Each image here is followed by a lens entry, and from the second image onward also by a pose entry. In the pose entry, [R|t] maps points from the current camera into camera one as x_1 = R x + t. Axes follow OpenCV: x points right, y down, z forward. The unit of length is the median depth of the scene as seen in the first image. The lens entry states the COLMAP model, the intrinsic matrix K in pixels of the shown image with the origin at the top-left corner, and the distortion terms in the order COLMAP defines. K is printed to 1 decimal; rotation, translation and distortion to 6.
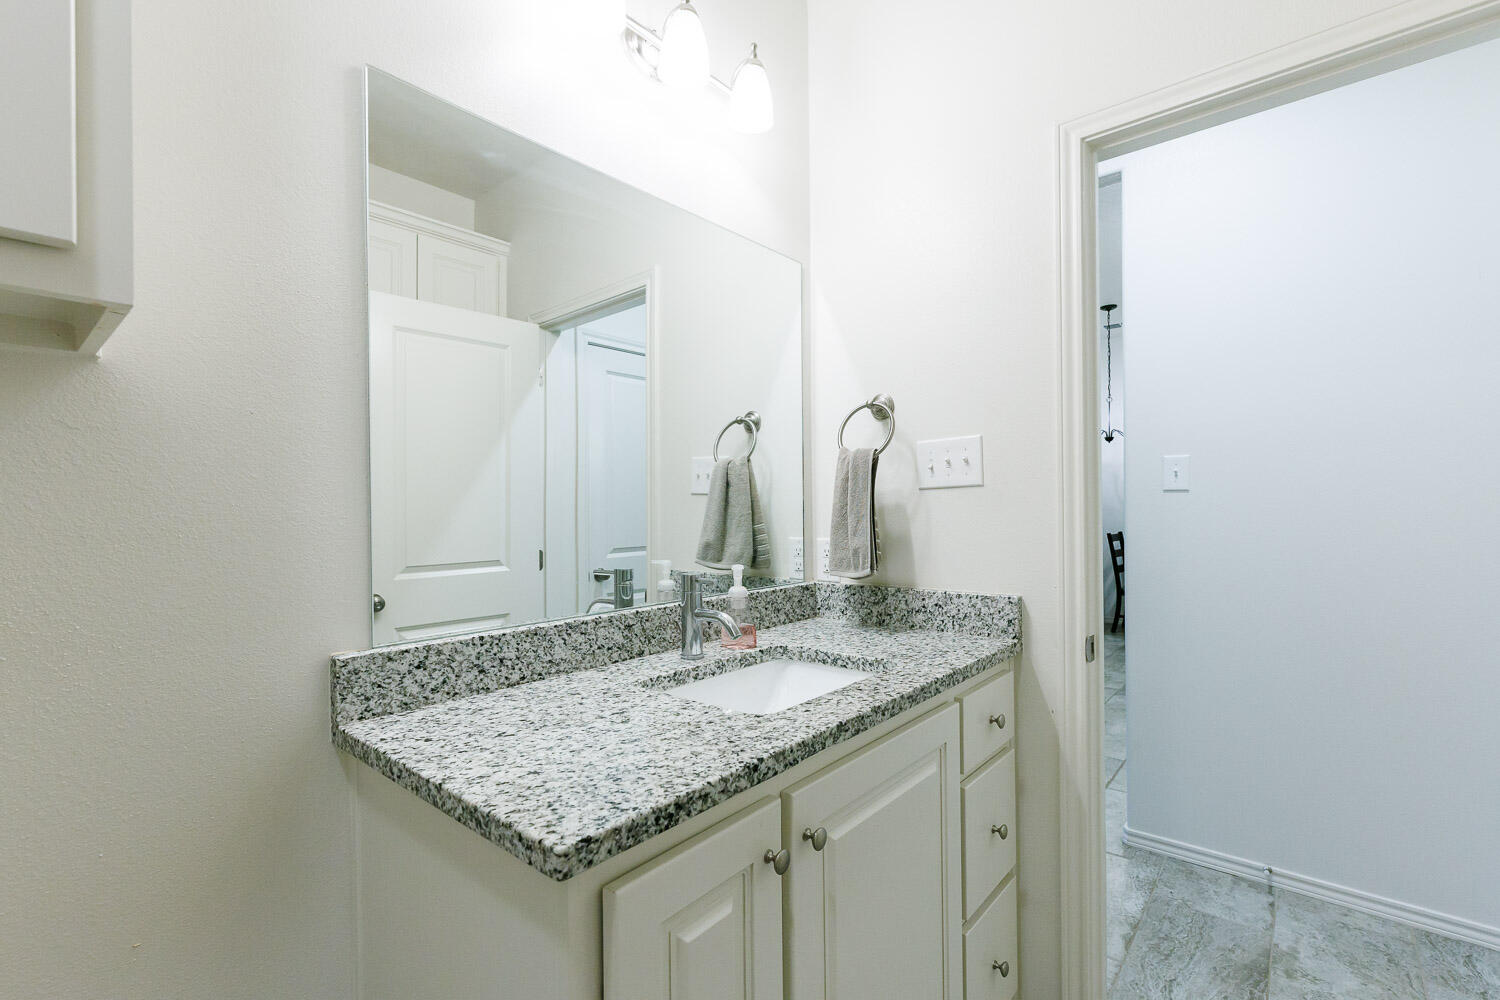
lens RADIAL K [[663.0, 0, 758.4], [0, 663.0, 496.8], [0, 0, 1]] dist [0.000529, -0.000072]
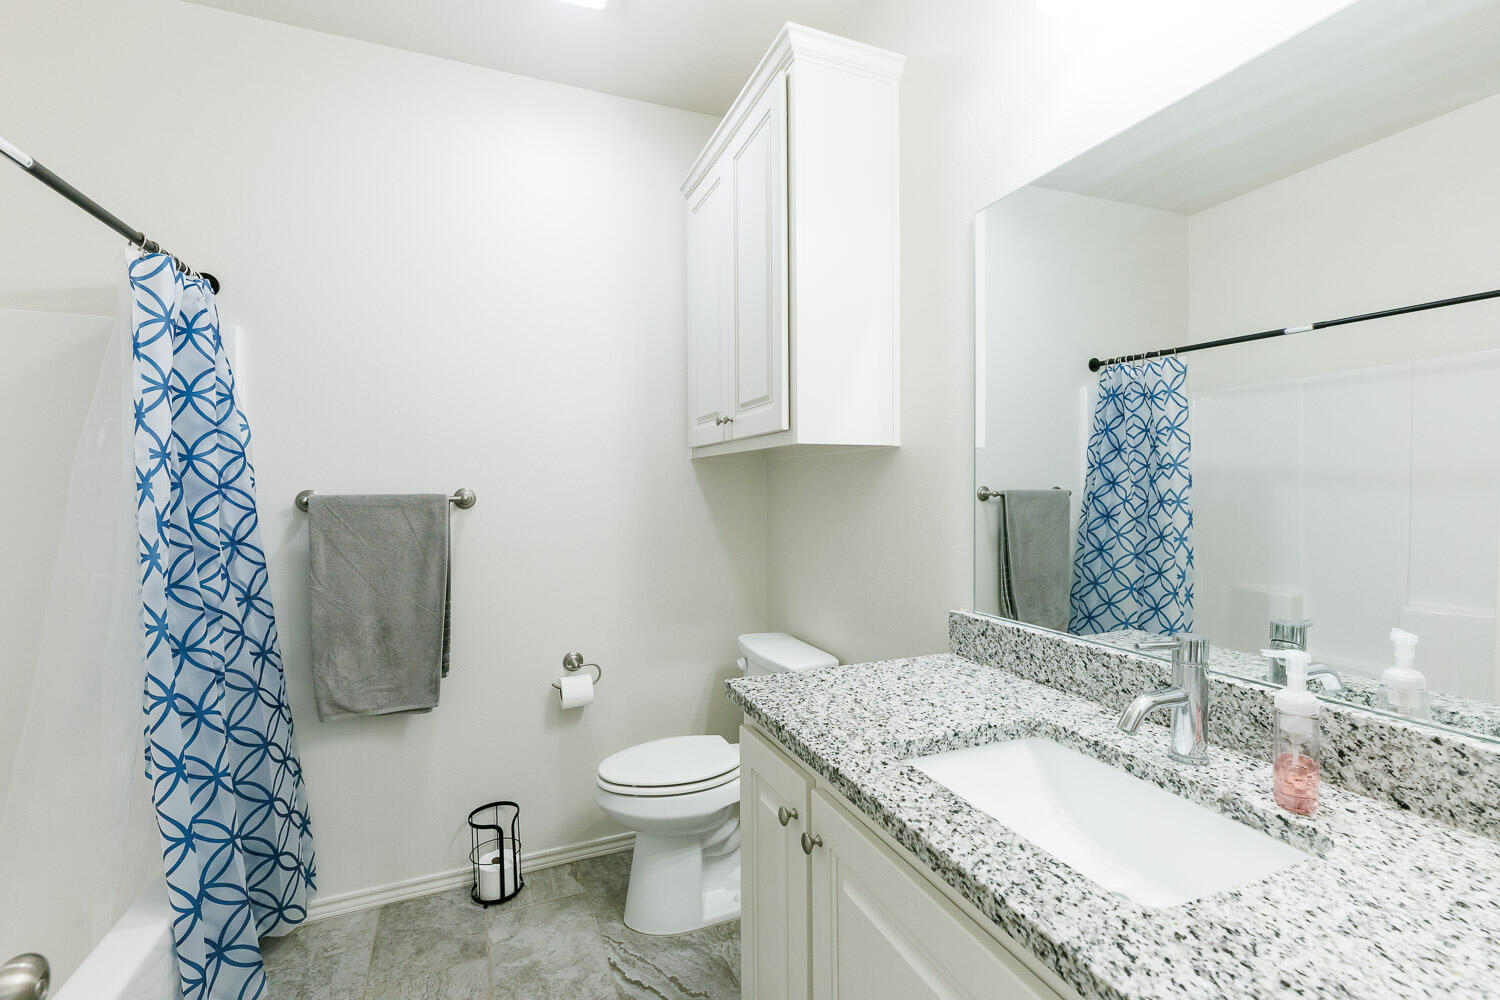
lens RADIAL K [[663.0, 0, 758.4], [0, 663.0, 496.8], [0, 0, 1]] dist [0.000529, -0.000072]
pose [[-0.448759, 0.021312, -0.893399, 0.906079], [0.020976, 0.999691, 0.013311, -0.055531], [0.893407, -0.012766, -0.449067, 1.192509]]
